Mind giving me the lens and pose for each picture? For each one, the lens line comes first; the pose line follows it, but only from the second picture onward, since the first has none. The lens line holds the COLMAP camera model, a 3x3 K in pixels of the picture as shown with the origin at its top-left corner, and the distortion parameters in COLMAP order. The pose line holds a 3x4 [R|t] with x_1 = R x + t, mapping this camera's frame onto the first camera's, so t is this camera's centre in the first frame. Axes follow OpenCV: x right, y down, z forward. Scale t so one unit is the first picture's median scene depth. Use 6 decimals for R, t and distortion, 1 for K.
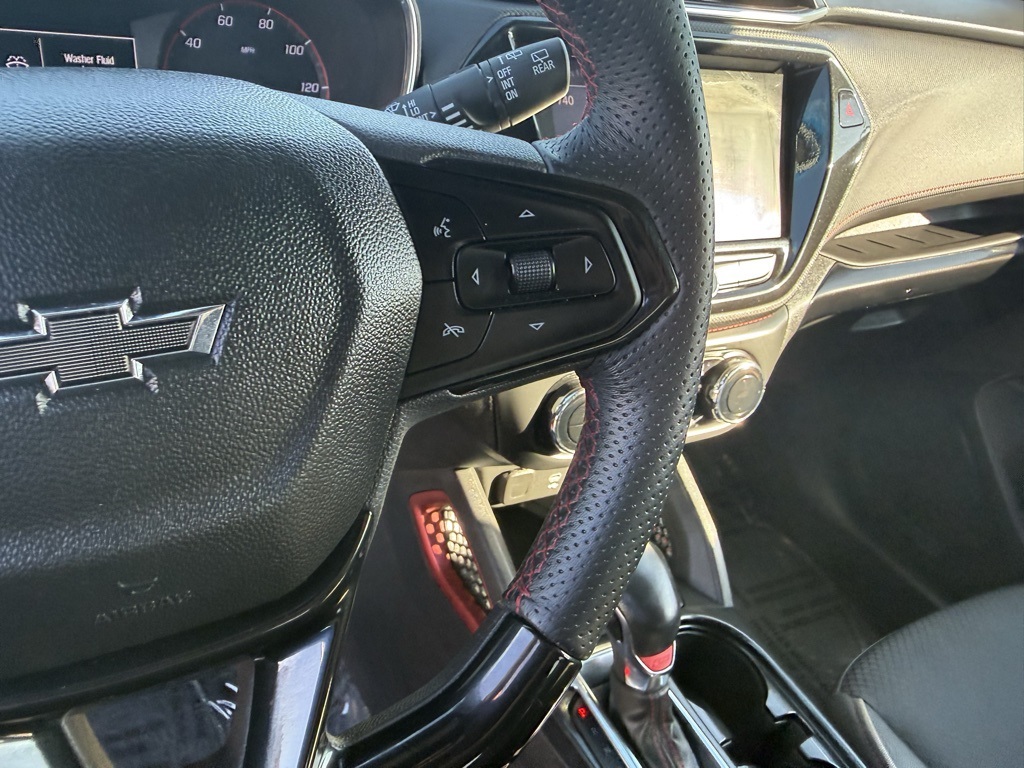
lens RADIAL K [[720.5, 0, 511.8], [0, 720.5, 407.0], [0, 0, 1]] dist [-0.000917, -0.005001]
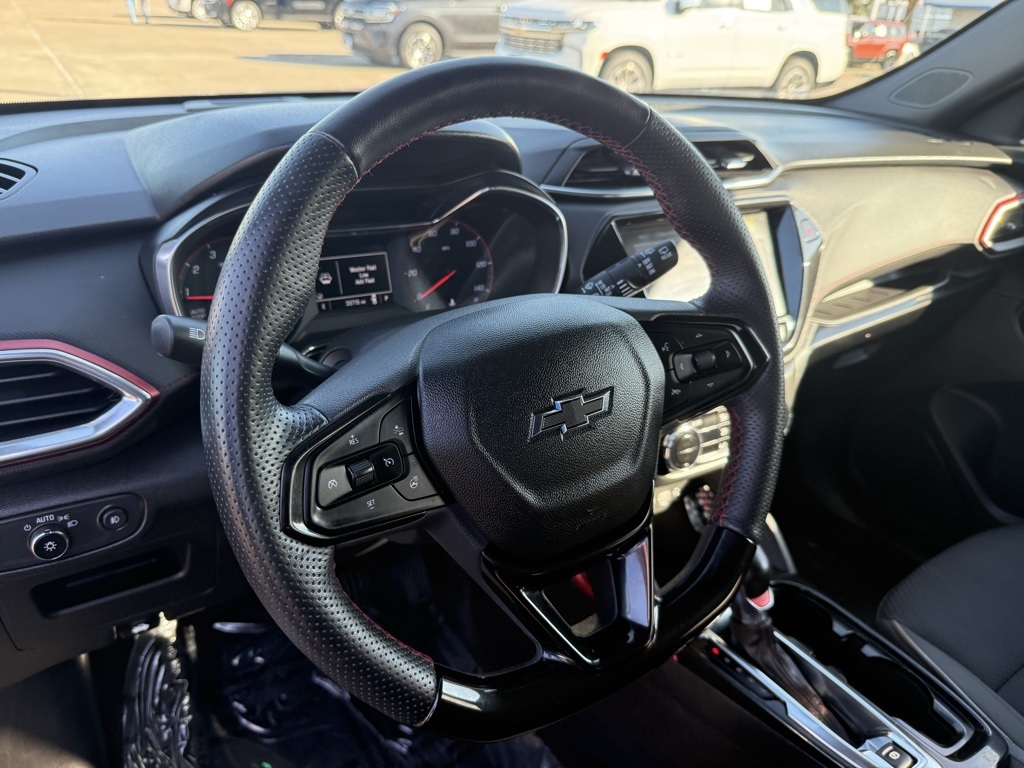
lens RADIAL K [[787.7, 0, 514.3], [0, 787.7, 387.7], [0, 0, 1]] dist [0.190950, -0.503992]
pose [[0.986777, -0.137349, 0.086065, -0.406707], [0.148039, 0.979930, -0.133495, 0.068617], [-0.066002, 0.144471, 0.987305, -0.708957]]
